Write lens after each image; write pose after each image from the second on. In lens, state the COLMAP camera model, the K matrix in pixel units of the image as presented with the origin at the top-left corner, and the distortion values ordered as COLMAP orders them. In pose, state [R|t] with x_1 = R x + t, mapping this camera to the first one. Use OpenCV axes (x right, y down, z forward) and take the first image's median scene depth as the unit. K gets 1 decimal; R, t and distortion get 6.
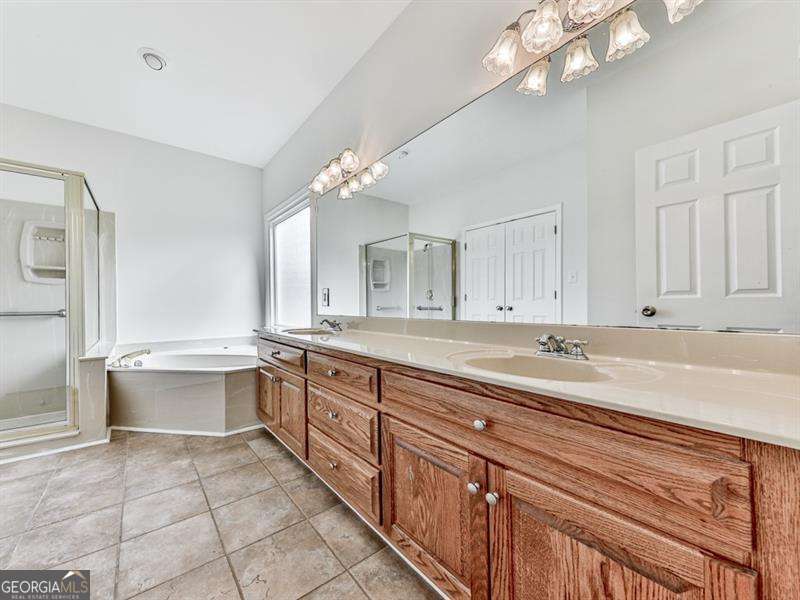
lens RADIAL K [[320.9, 0, 399.8], [0, 320.9, 306.4], [0, 0, 1]] dist [0.008777, -0.000674]
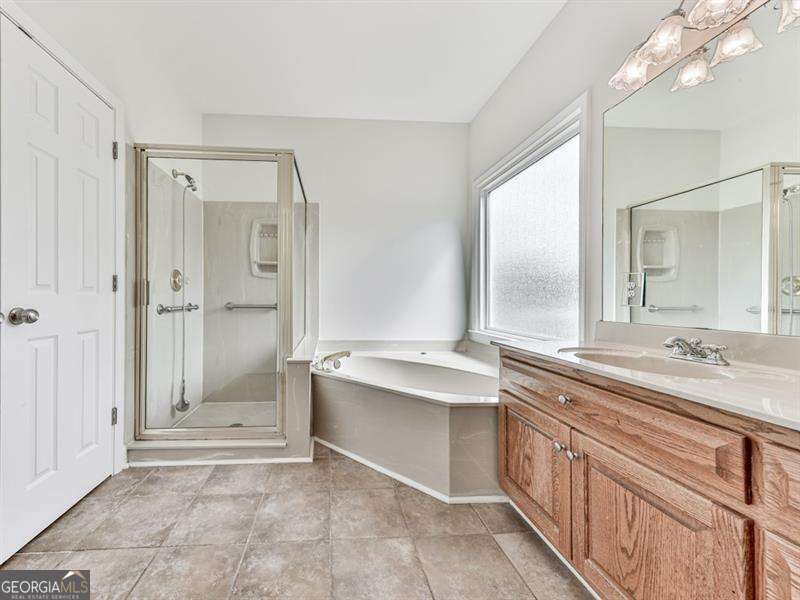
lens RADIAL K [[306.9, 0, 409.4], [0, 306.9, 301.7], [0, 0, 1]] dist [0.009492, -0.000130]
pose [[0.911149, 0.014350, -0.411826, -0.320889], [-0.012682, 0.999897, 0.006783, -0.006827], [0.411881, -0.000958, 0.911237, 0.348253]]
